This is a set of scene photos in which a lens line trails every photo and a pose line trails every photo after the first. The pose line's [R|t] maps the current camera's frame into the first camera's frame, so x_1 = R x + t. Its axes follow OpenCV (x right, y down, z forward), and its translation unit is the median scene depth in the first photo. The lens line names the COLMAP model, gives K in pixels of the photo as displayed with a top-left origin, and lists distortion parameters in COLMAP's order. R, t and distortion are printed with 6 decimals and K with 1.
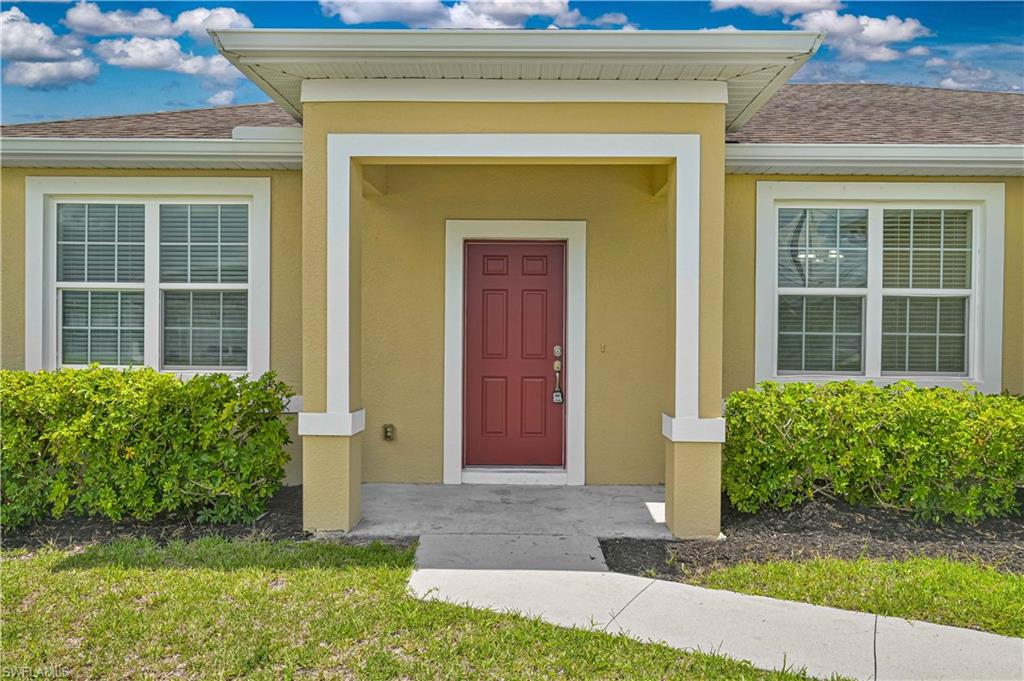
lens RADIAL K [[749.7, 0, 510.2], [0, 749.7, 337.8], [0, 0, 1]] dist [0.000161, 0.000379]
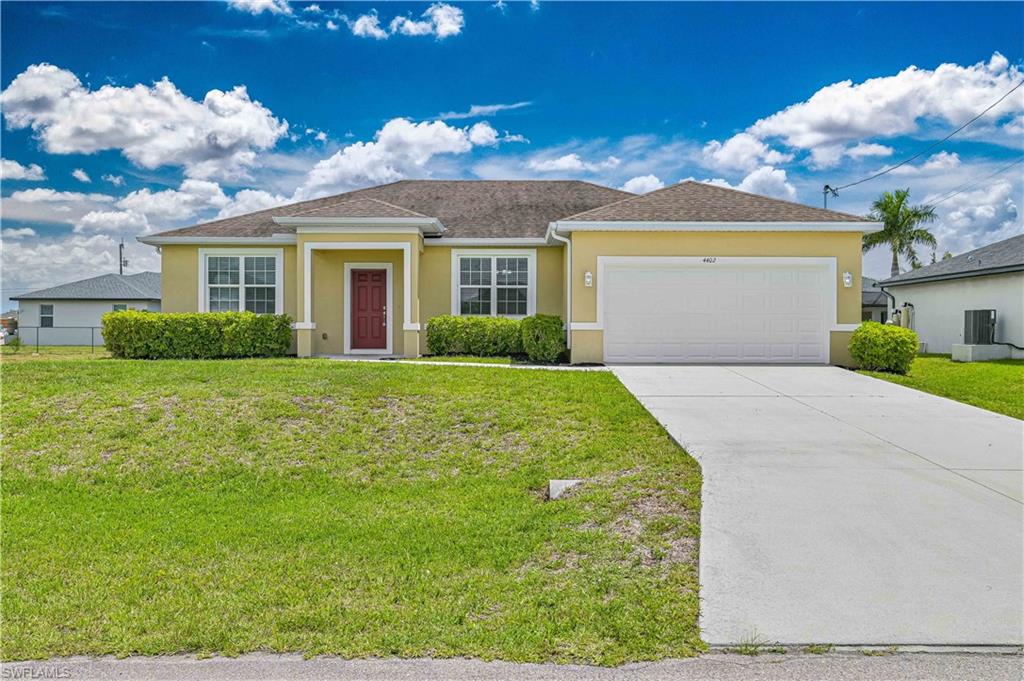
lens RADIAL K [[896.0, 0, 513.6], [0, 896.0, 340.3], [0, 0, 1]] dist [-0.003374, -0.005412]
pose [[0.999956, -0.004345, 0.008364, 0.533818], [0.004337, 0.999990, 0.000987, 0.141475], [-0.008369, -0.000951, 0.999965, -2.441941]]
